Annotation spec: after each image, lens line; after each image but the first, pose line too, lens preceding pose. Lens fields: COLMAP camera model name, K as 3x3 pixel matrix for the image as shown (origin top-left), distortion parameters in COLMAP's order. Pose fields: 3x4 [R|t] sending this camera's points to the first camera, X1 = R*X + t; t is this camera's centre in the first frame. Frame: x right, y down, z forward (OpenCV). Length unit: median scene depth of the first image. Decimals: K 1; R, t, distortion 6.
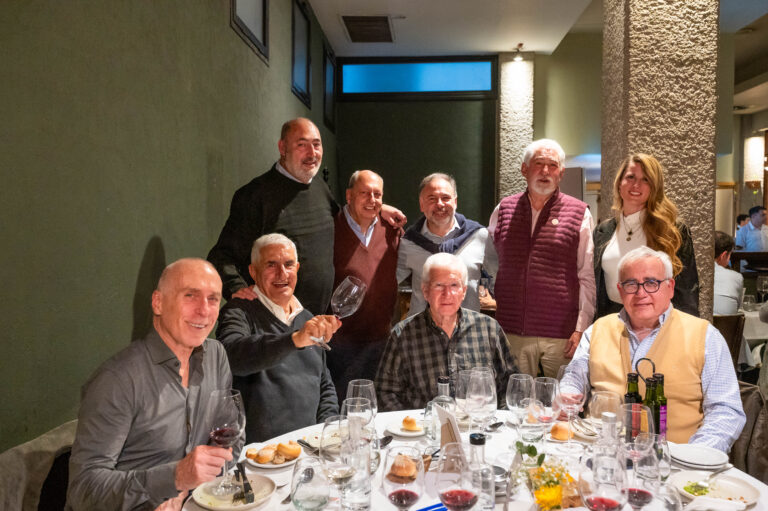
lens RADIAL K [[630.6, 0, 384.4], [0, 630.6, 257.8], [0, 0, 1]] dist [-0.001844, 0.005384]
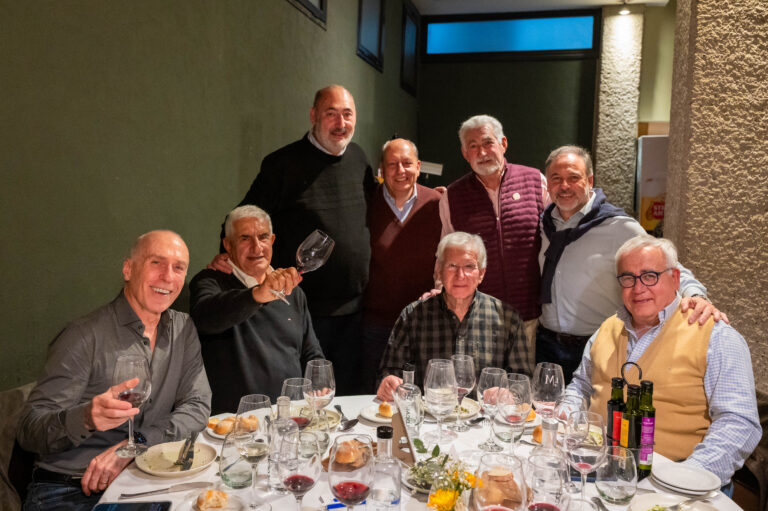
lens RADIAL K [[674.8, 0, 369.9], [0, 674.8, 229.1], [0, 0, 1]] dist [0.045013, -0.051505]
pose [[0.977271, 0.040613, -0.208066, 0.156573], [-0.039702, 0.999175, 0.008554, -0.013359], [0.208241, -0.000099, 0.978077, -0.008812]]
